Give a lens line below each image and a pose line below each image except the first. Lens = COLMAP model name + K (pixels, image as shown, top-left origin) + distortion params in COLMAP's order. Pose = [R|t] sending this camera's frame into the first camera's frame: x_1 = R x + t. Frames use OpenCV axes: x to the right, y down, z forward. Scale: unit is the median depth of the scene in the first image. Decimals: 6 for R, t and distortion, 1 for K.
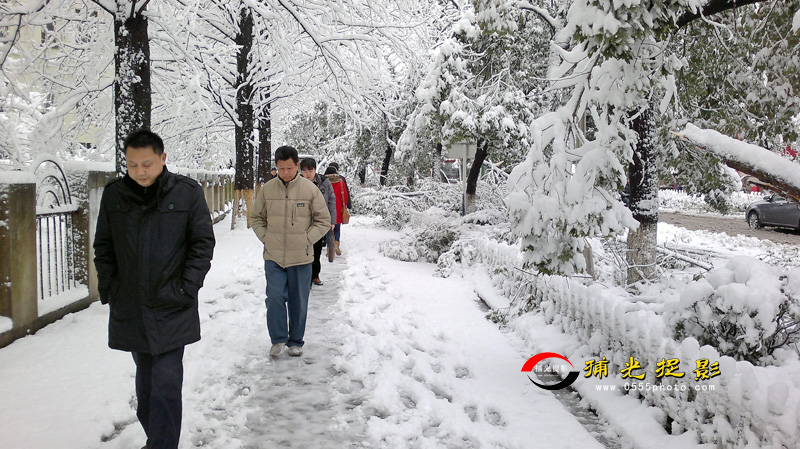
lens RADIAL K [[678.6, 0, 400.0], [0, 678.6, 224.5], [0, 0, 1]] dist [-0.003527, -0.000705]
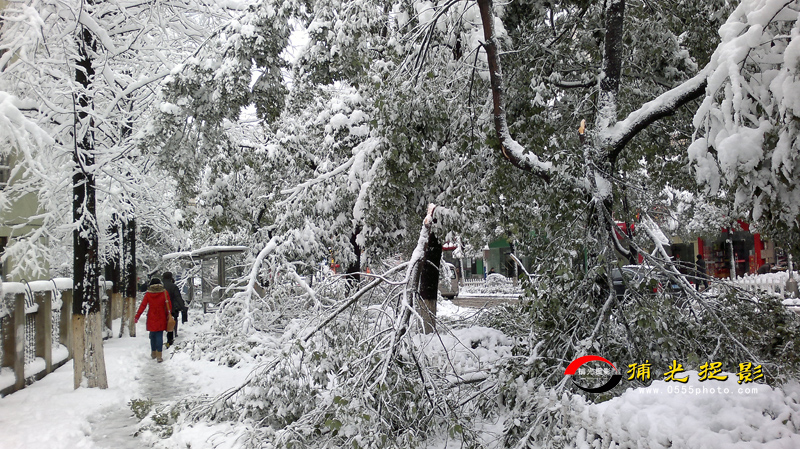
lens RADIAL K [[678.6, 0, 400.0], [0, 678.6, 224.5], [0, 0, 1]] dist [-0.003527, -0.000705]
pose [[0.994806, -0.045122, 0.091241, -0.148209], [0.057493, 0.988782, -0.137857, -0.094704], [-0.083997, 0.142387, 0.986241, 1.228619]]
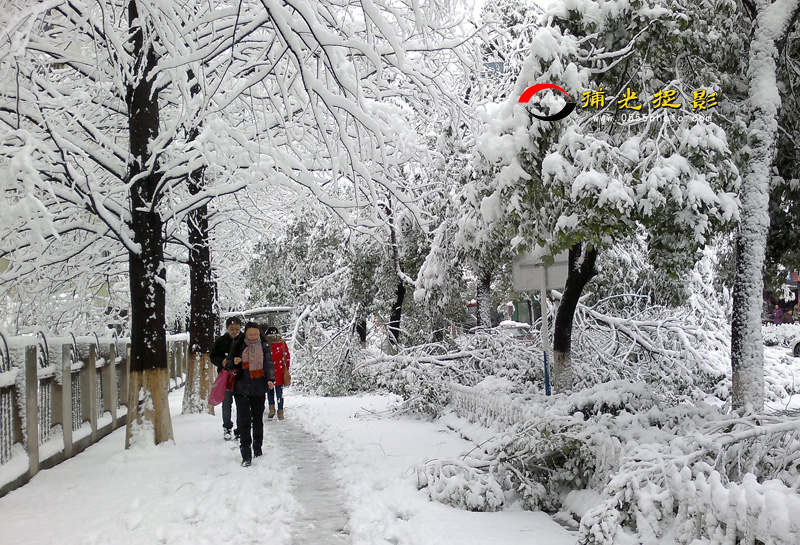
lens RADIAL K [[832.5, 0, 423.3], [0, 832.5, 270.9], [0, 0, 1]] dist [-0.002345, -0.000453]
pose [[0.997906, -0.058932, 0.026674, -0.028795], [0.062077, 0.988391, -0.138670, -0.025298], [-0.018192, 0.140035, 0.989979, 0.347252]]
